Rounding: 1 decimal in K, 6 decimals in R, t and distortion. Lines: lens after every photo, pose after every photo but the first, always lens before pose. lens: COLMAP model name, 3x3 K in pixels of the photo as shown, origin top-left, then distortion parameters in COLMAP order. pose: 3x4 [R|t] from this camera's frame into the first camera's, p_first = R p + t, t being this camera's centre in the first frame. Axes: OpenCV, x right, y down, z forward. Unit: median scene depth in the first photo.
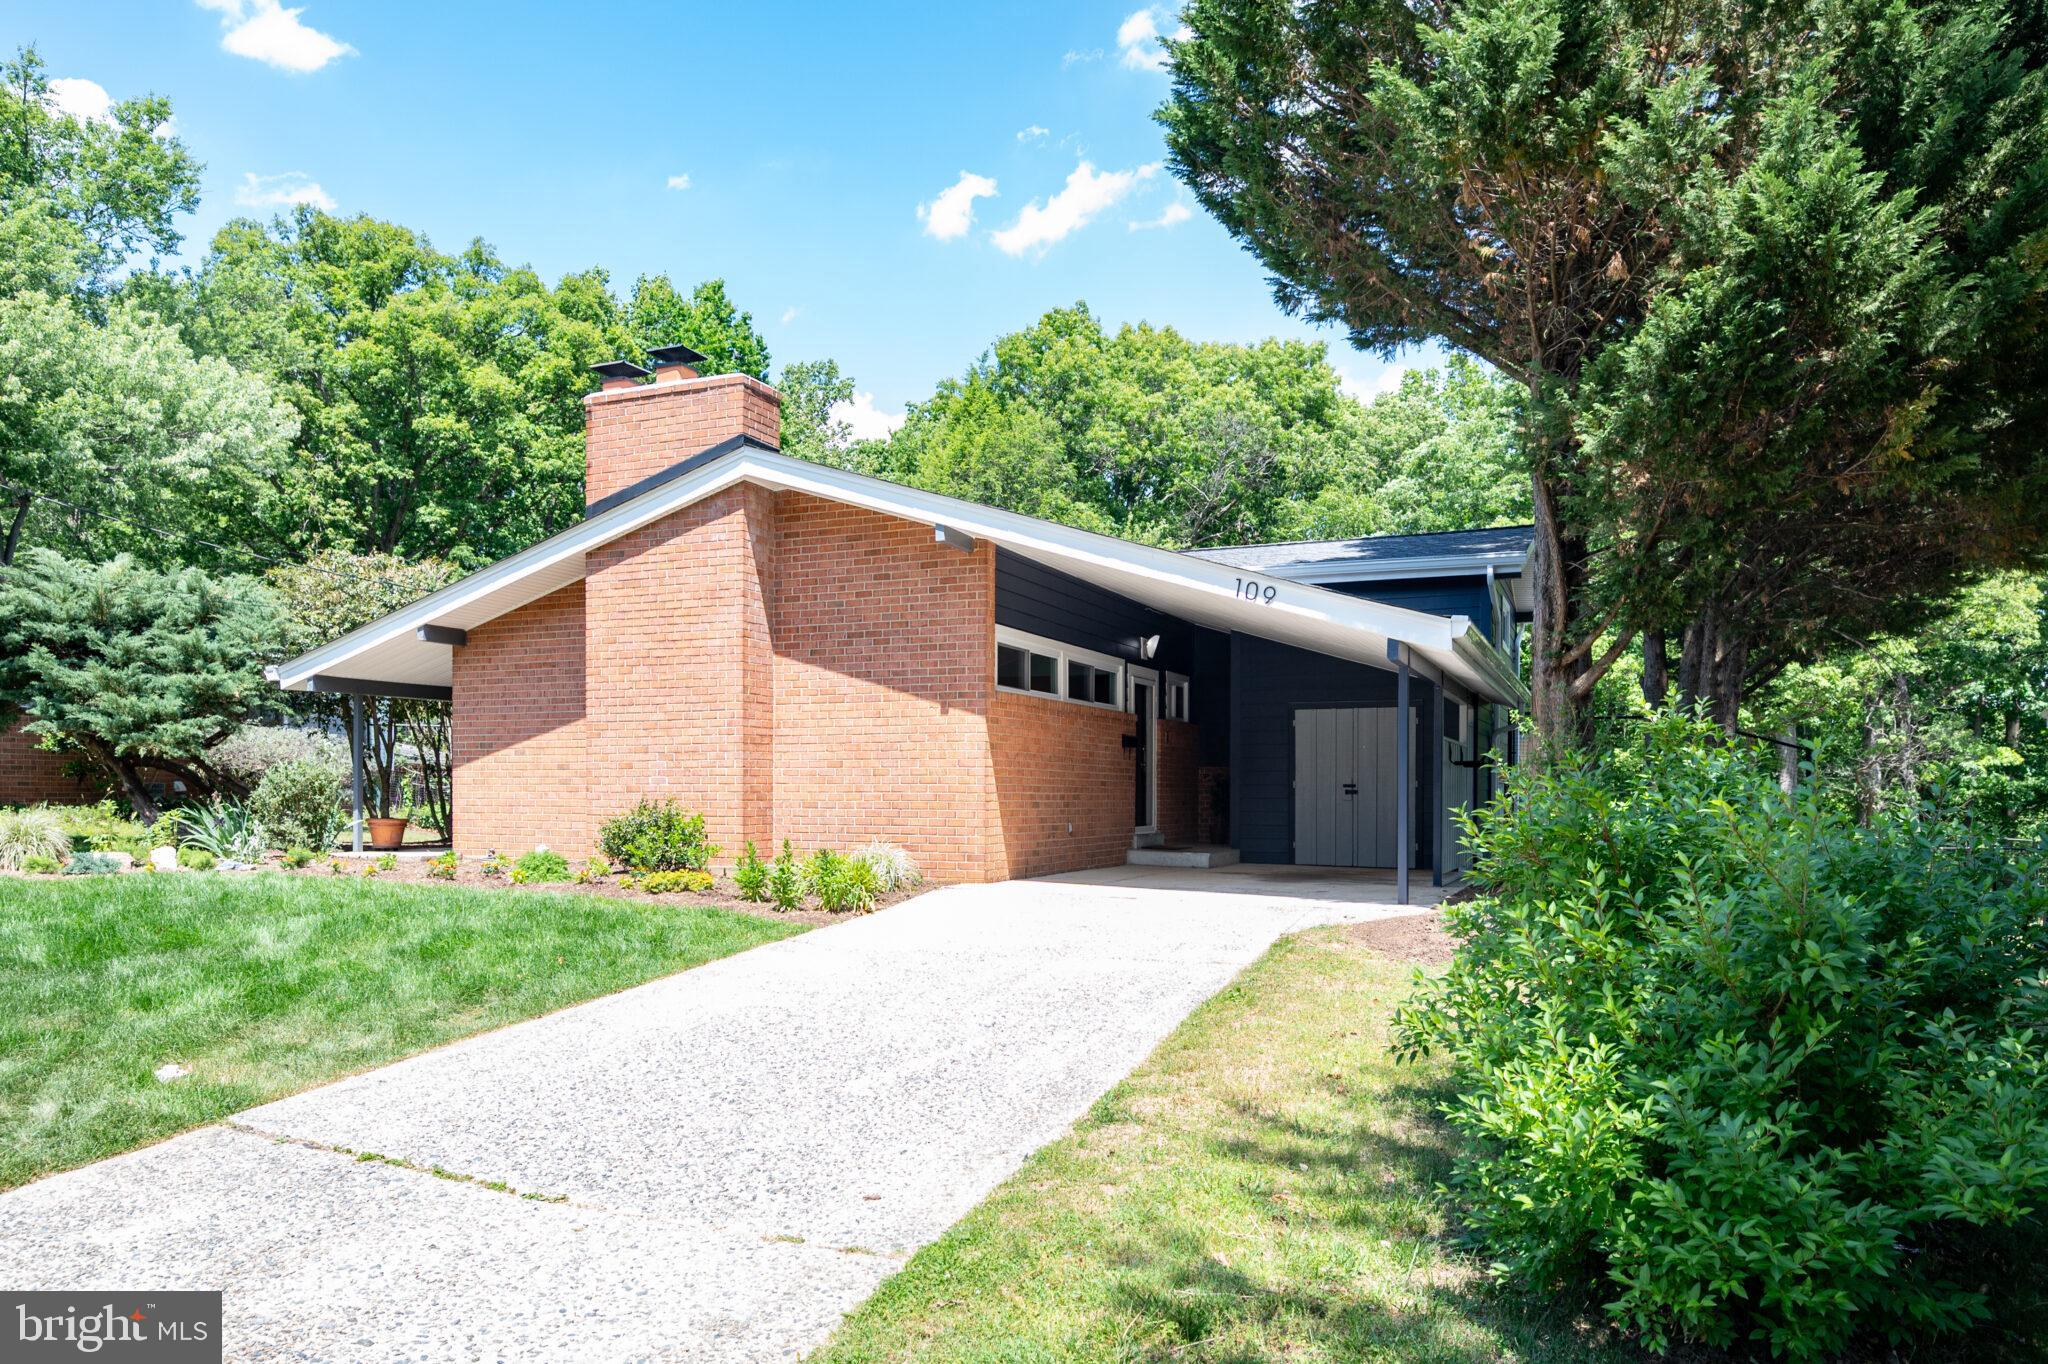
lens RADIAL K [[1302.5, 0, 1090.3], [0, 1302.5, 785.6], [0, 0, 1]] dist [-0.003318, 0.001295]
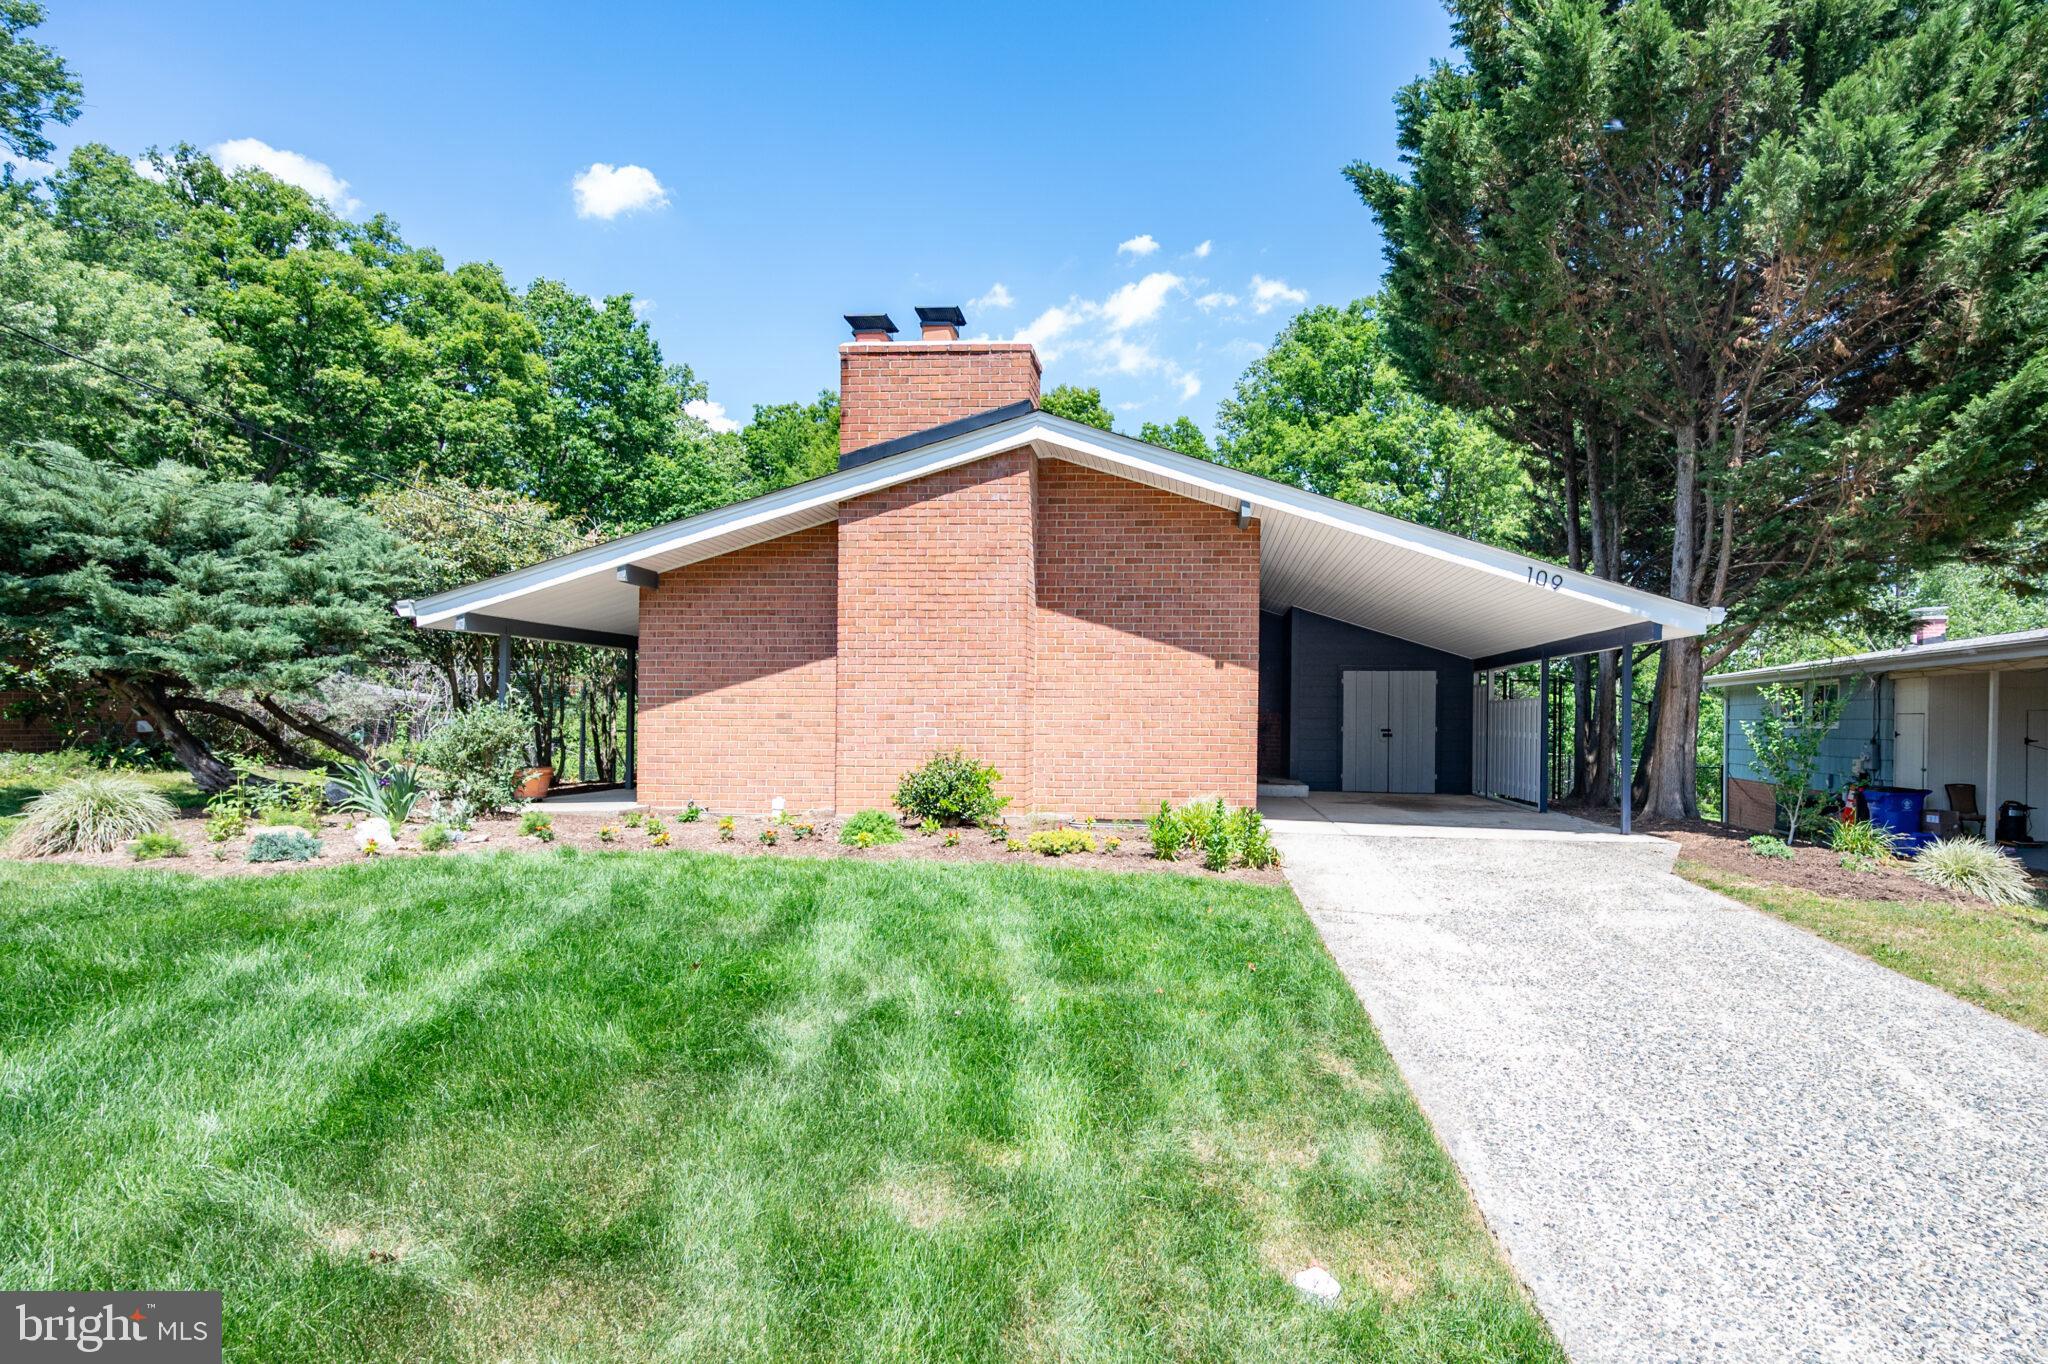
lens RADIAL K [[875.8, 0, 1027.1], [0, 875.8, 697.7], [0, 0, 1]] dist [-0.008511, 0.000870]
pose [[0.941207, 0.008295, 0.337728, -0.431549], [-0.004644, 0.999922, -0.011616, -0.020420], [-0.337798, 0.009364, 0.941172, 0.295230]]
